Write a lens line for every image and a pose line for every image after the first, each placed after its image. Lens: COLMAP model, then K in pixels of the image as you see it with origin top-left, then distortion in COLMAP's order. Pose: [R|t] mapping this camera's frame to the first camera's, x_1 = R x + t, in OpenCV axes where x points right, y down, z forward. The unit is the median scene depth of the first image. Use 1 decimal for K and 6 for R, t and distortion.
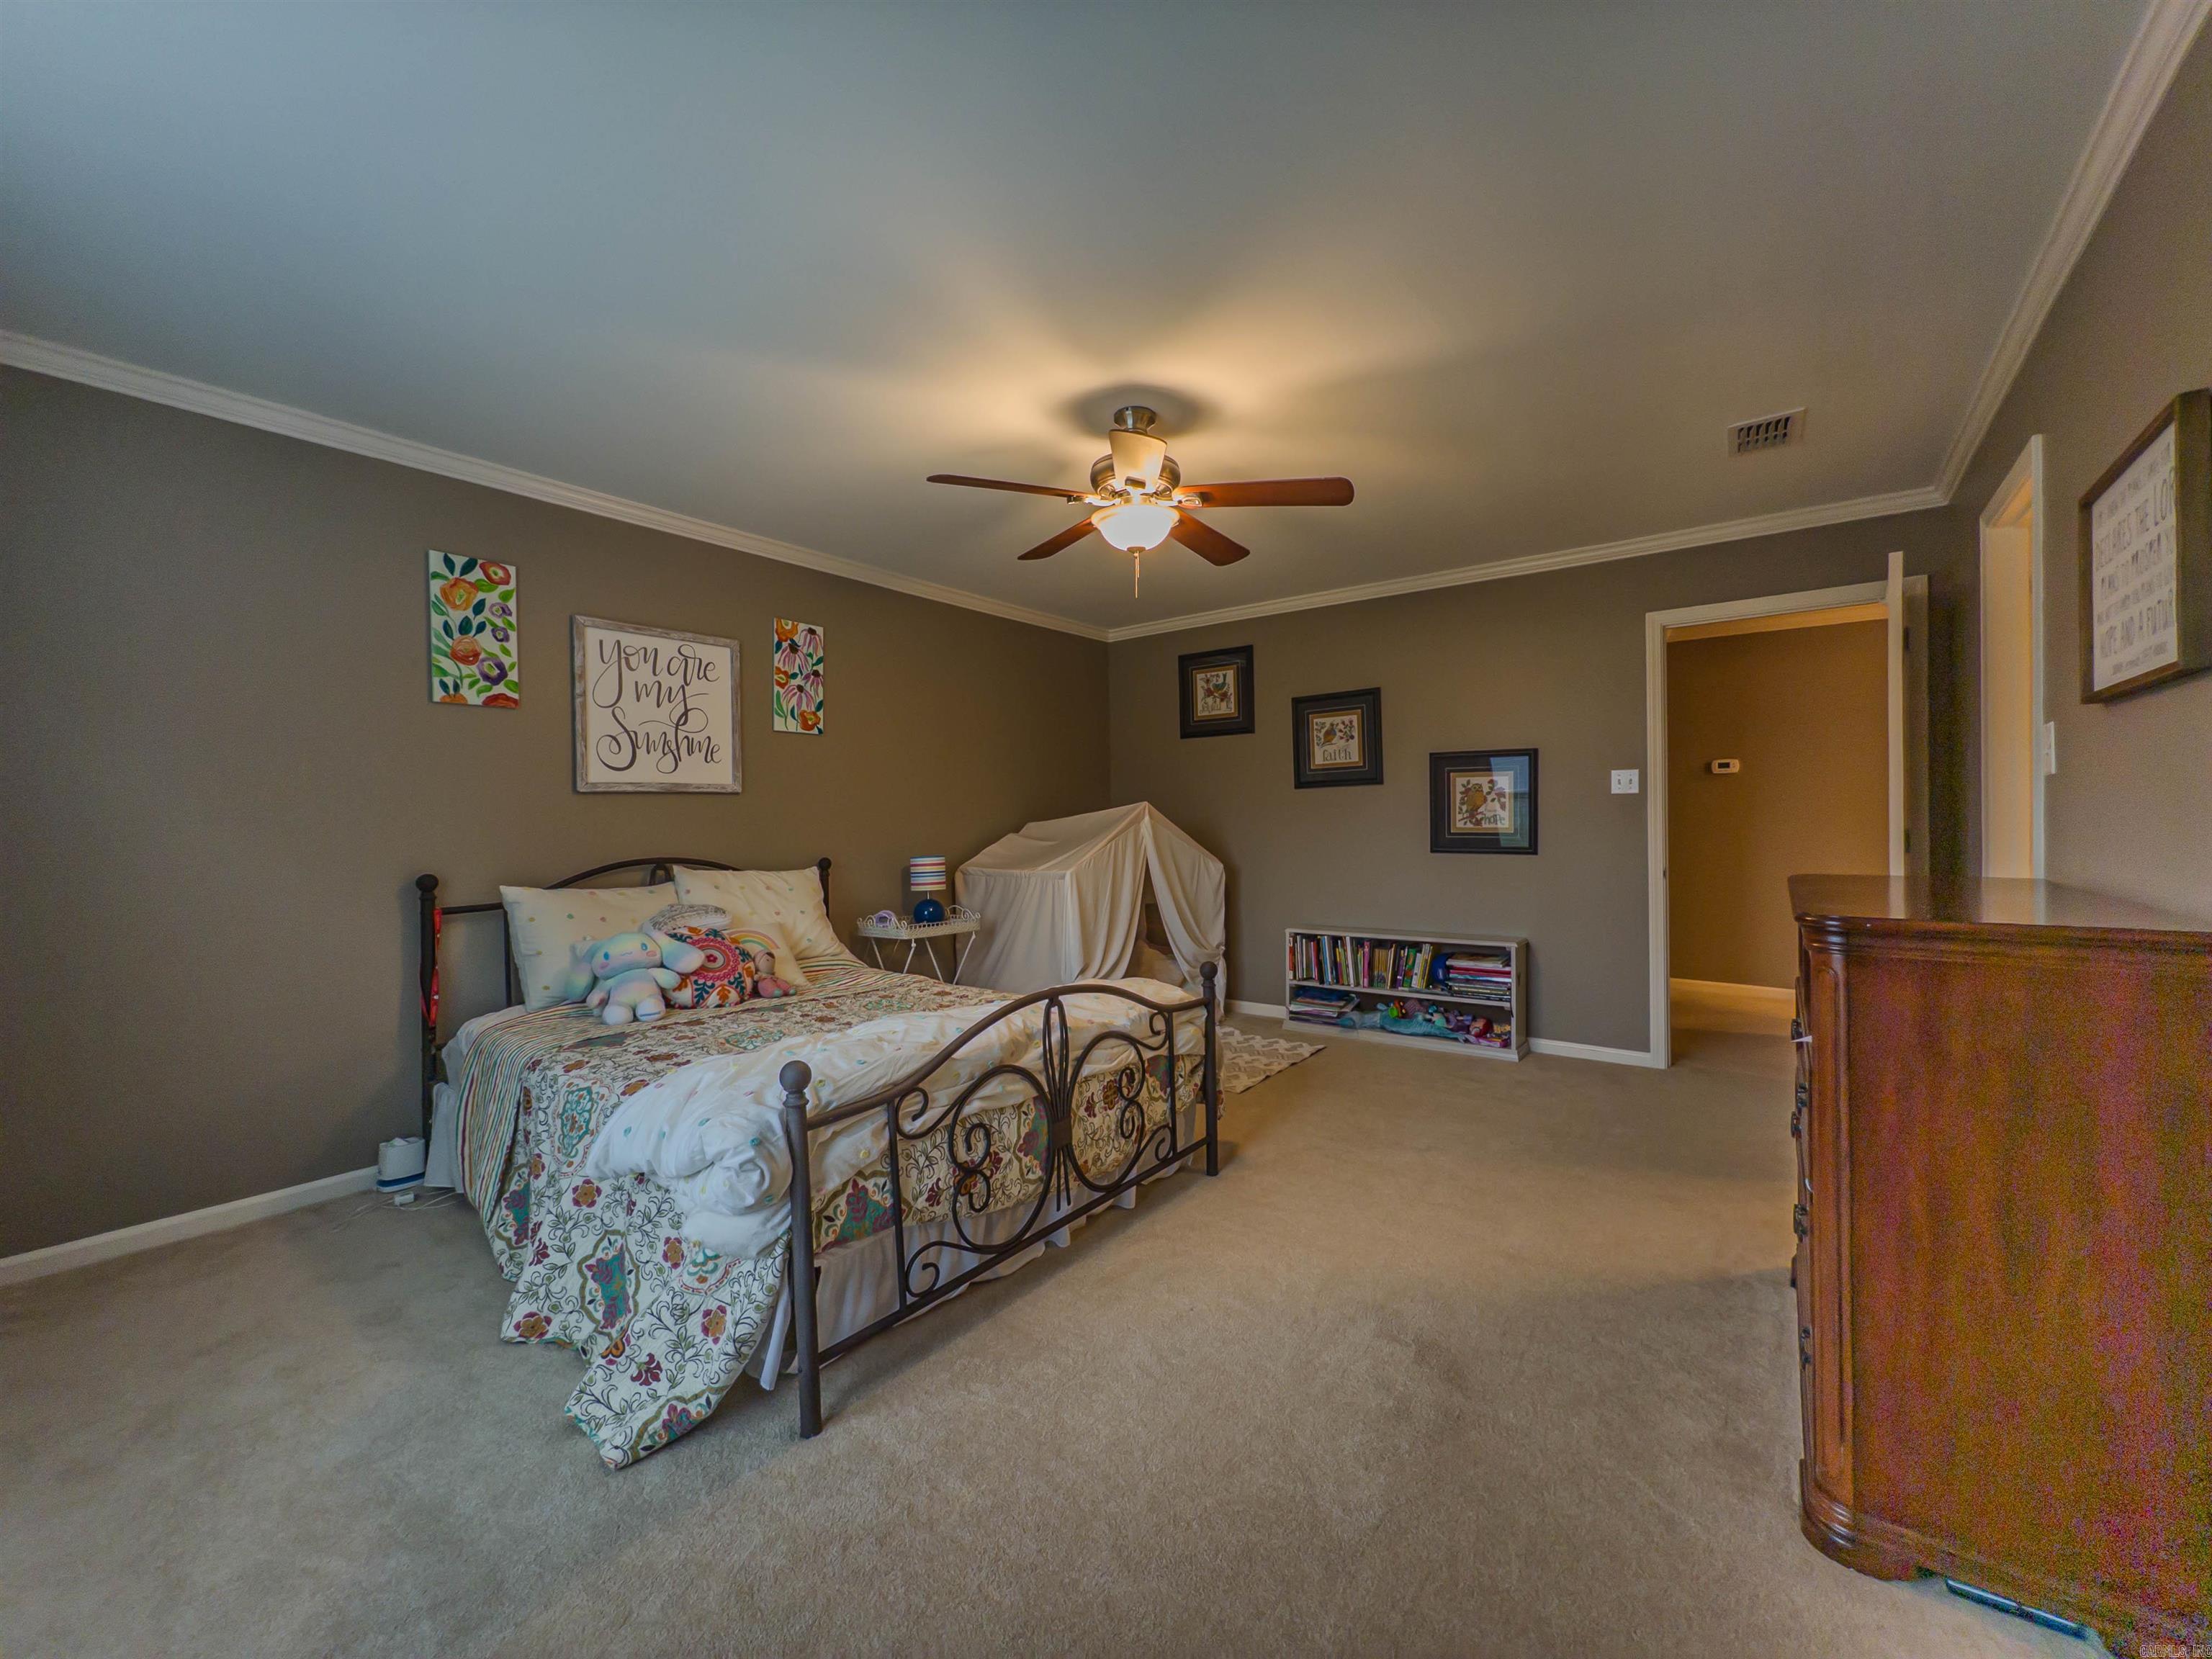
lens RADIAL K [[888.3, 0, 1115.0], [0, 888.3, 818.9], [0, 0, 1]] dist [0.001648, 0.000063]
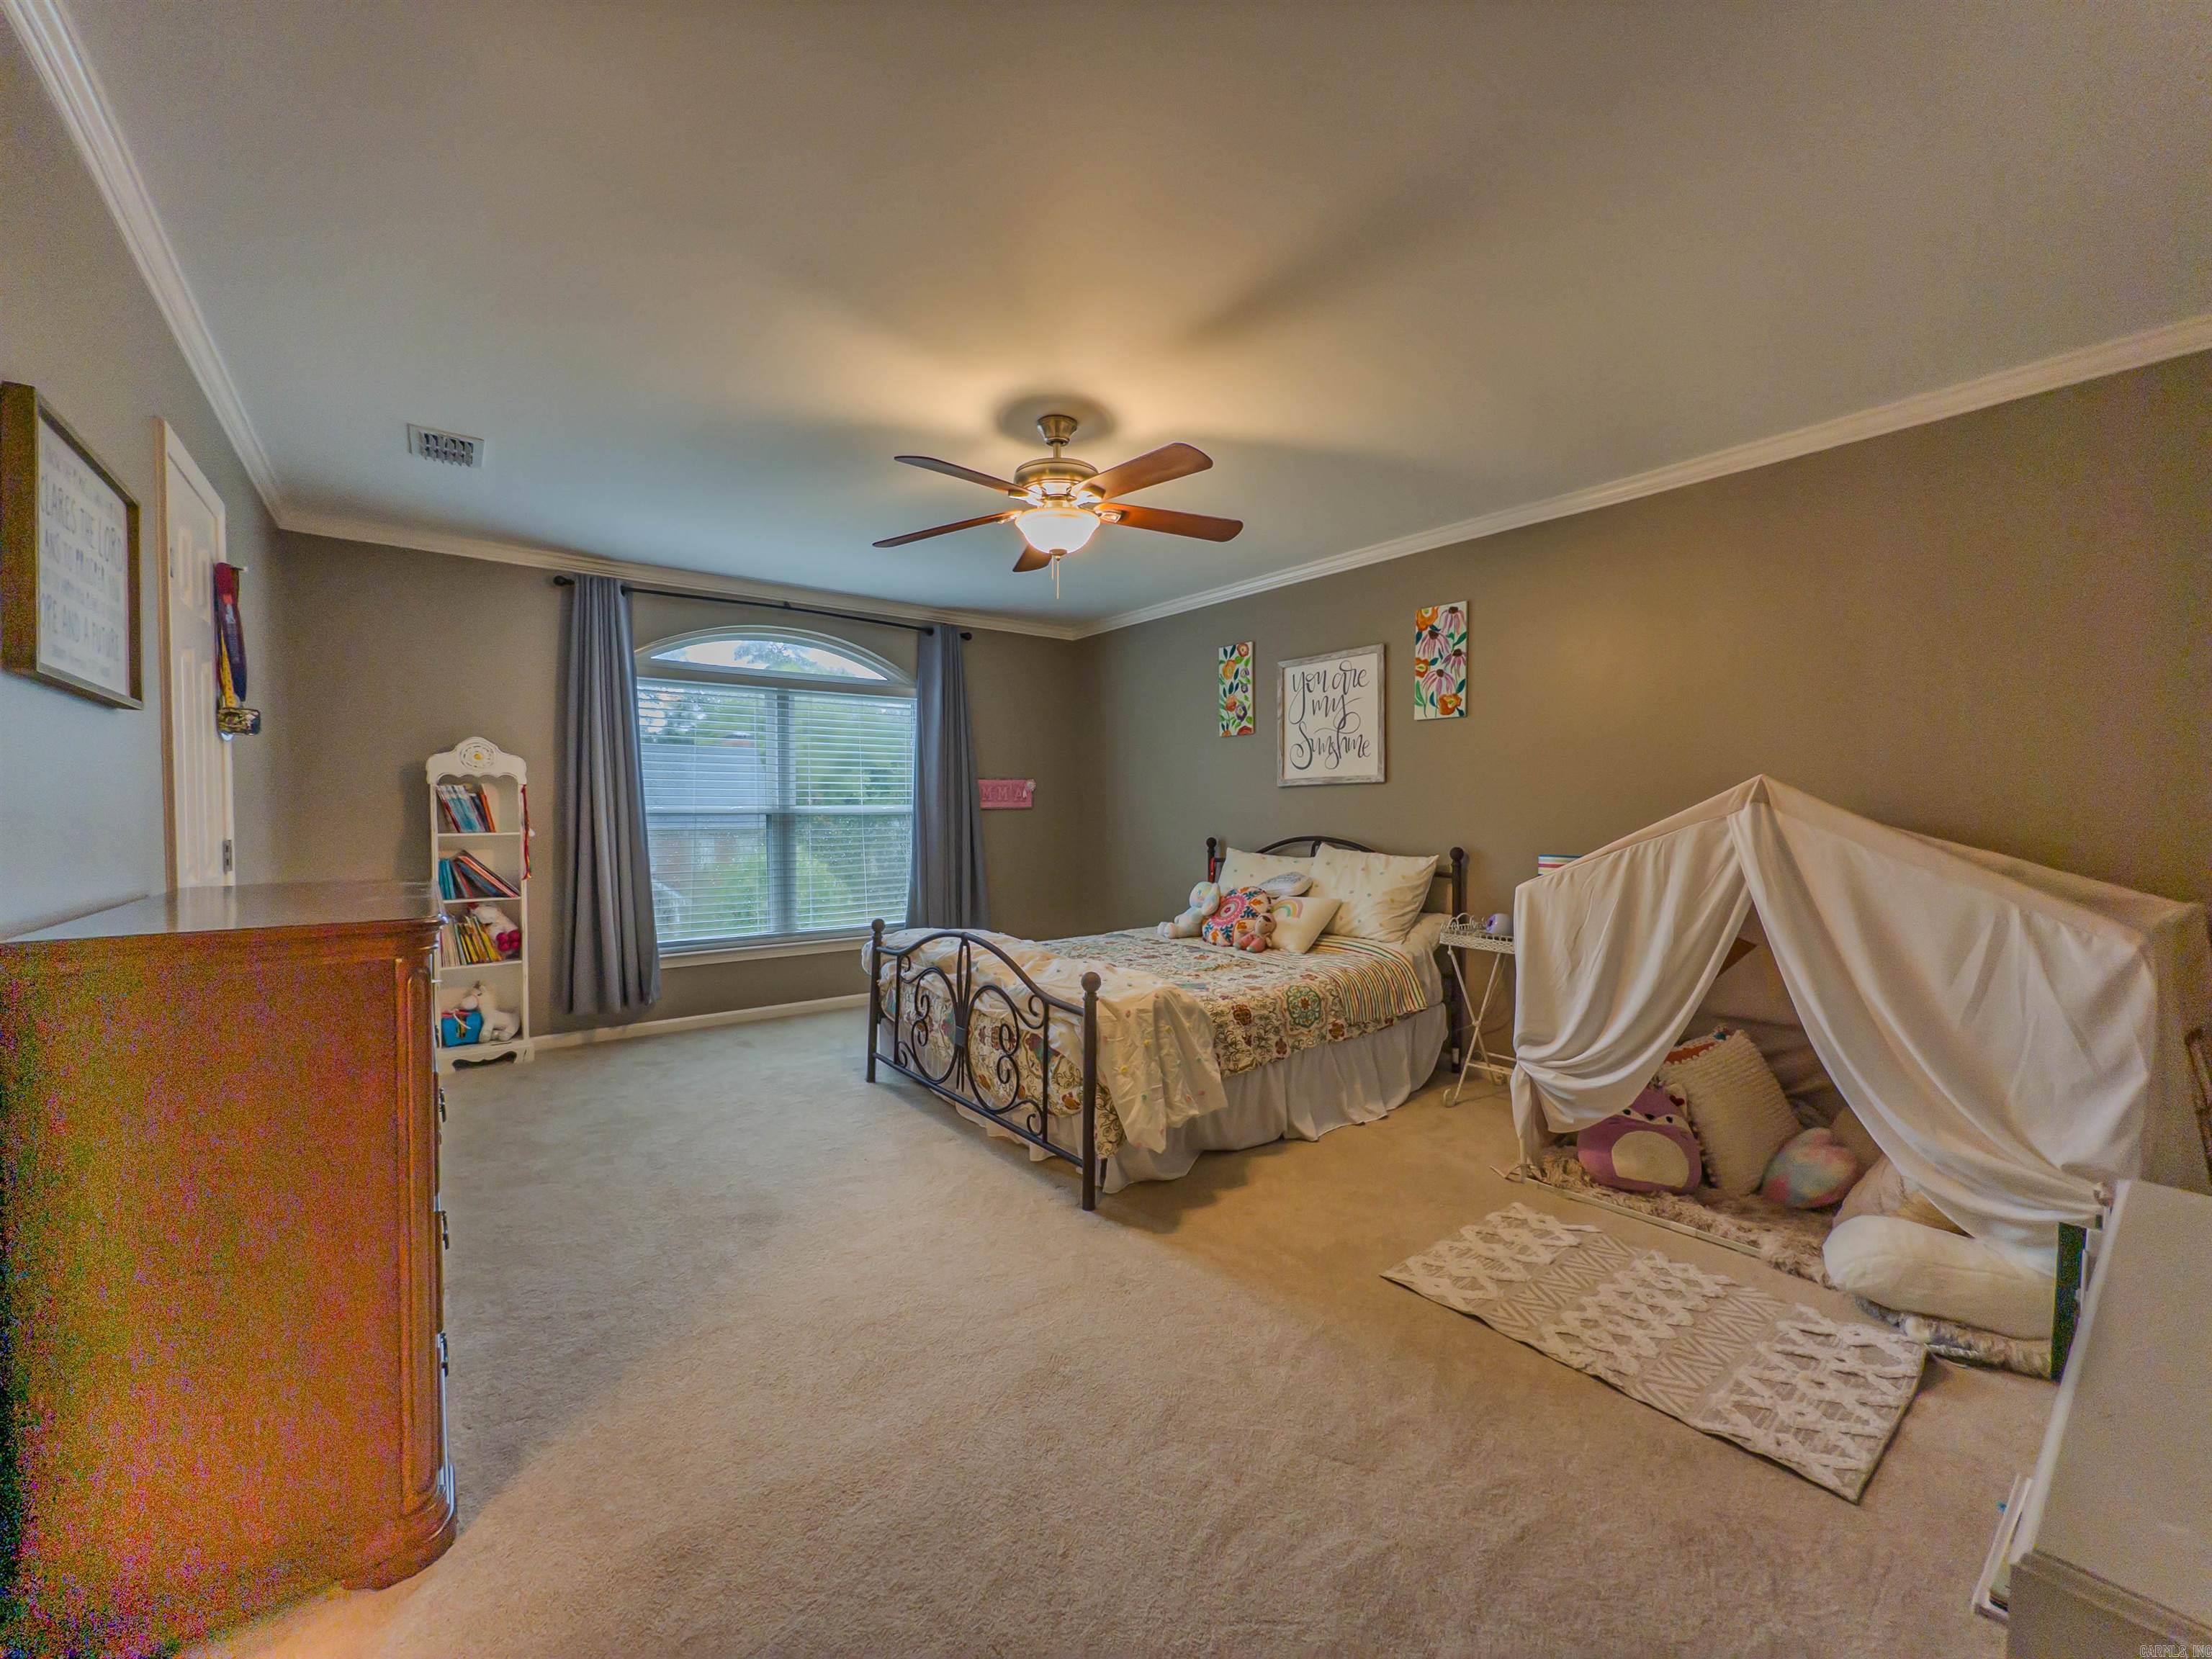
lens RADIAL K [[888.3, 0, 1109.3], [0, 888.3, 830.4], [0, 0, 1]] dist [0.001648, 0.000063]
pose [[-0.251801, 0.035269, -0.967136, 0.854514], [0.004302, 0.999367, 0.035324, -0.011873], [0.967769, 0.004734, -0.251794, 1.107201]]
